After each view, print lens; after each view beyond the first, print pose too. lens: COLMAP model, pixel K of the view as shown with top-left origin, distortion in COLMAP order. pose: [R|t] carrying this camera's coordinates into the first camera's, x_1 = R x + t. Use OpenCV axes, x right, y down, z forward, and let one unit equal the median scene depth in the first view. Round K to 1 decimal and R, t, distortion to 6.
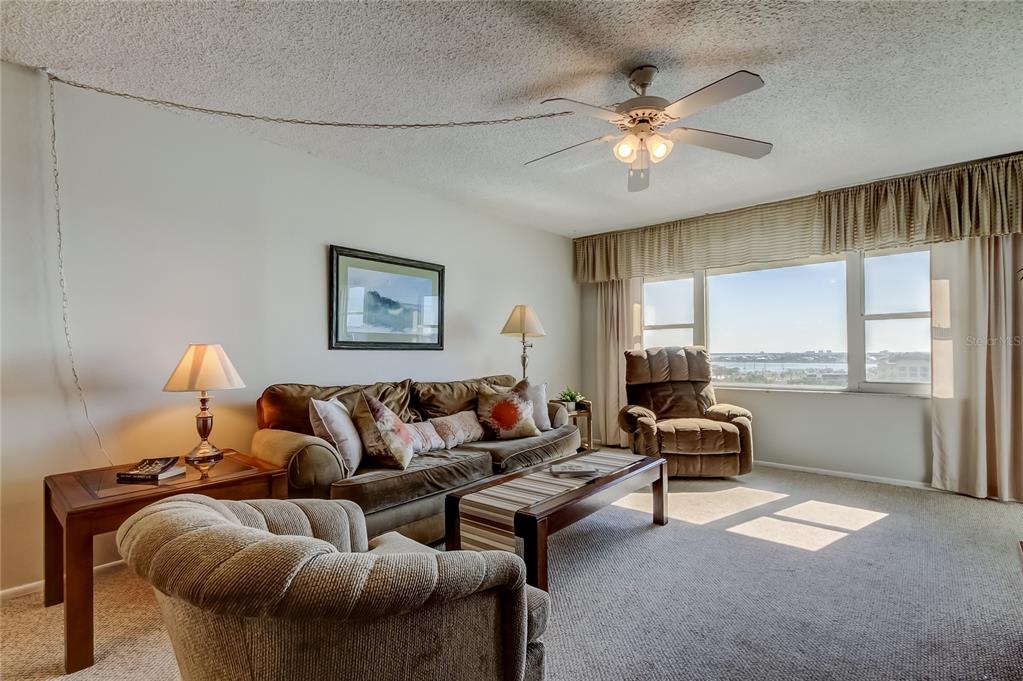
lens RADIAL K [[475.2, 0, 514.9], [0, 475.2, 347.1], [0, 0, 1]] dist [0.002554, 0.000568]
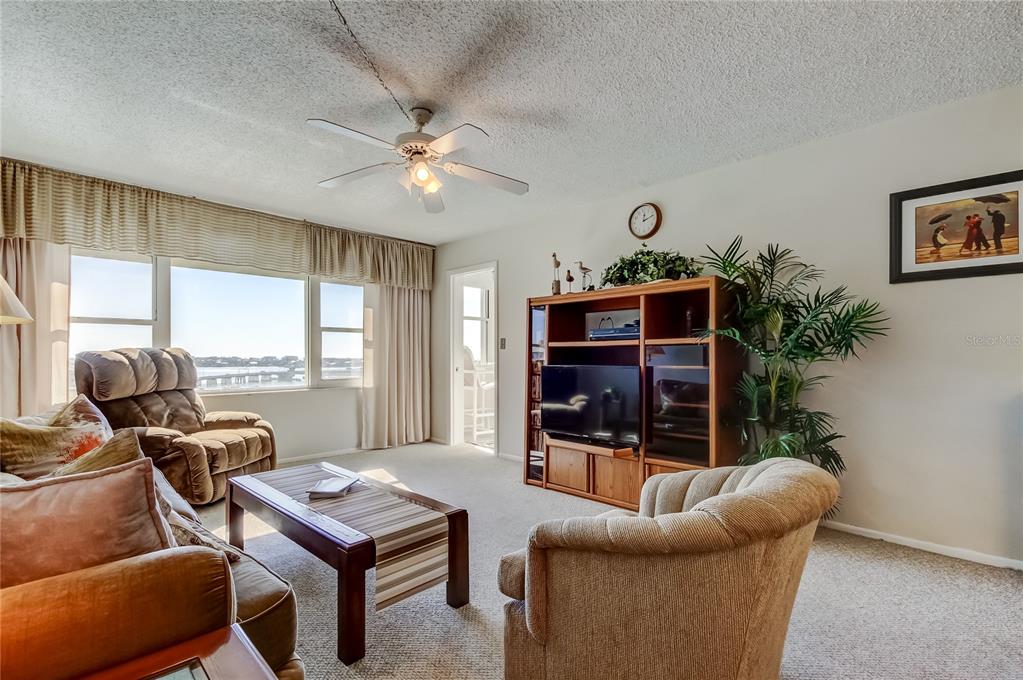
lens RADIAL K [[475.2, 0, 514.9], [0, 475.2, 346.6], [0, 0, 1]] dist [0.002554, 0.000568]
pose [[0.050529, 0.027751, 0.998337, -0.495164], [-0.013248, 0.999545, -0.027114, 0.011755], [-0.998635, -0.011856, 0.050873, 0.413794]]
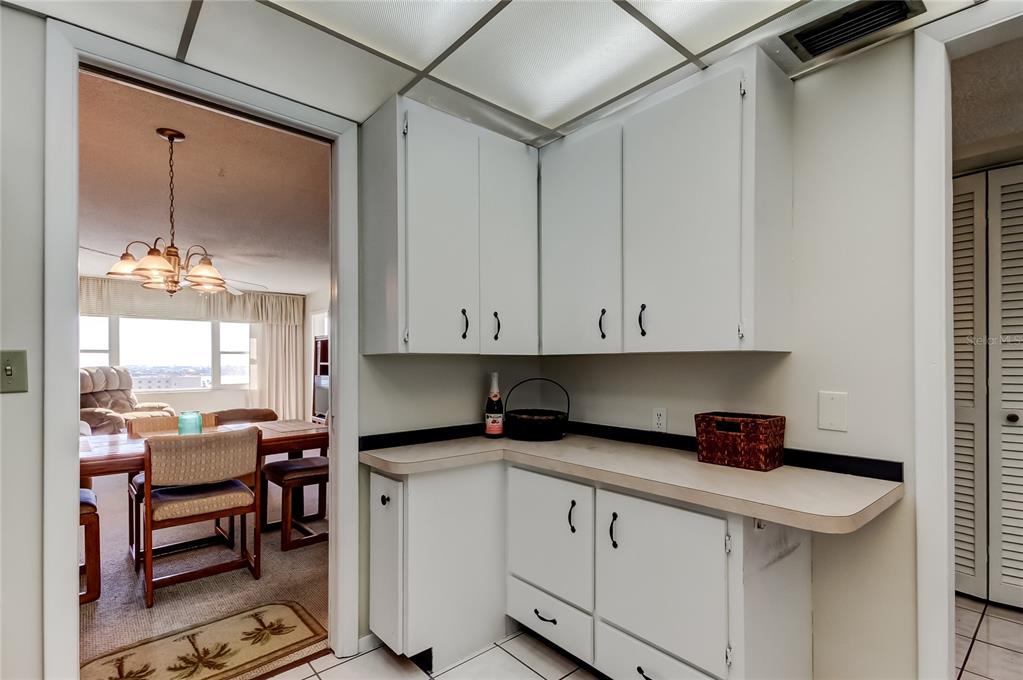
lens RADIAL K [[488.3, 0, 513.0], [0, 488.3, 362.2], [0, 0, 1]] dist [0.001634, 0.000023]
pose [[0.127282, 0.012788, 0.991784, -1.131532], [-0.012009, 0.999863, -0.011351, -0.013920], [-0.991794, -0.010466, 0.127418, -0.479216]]
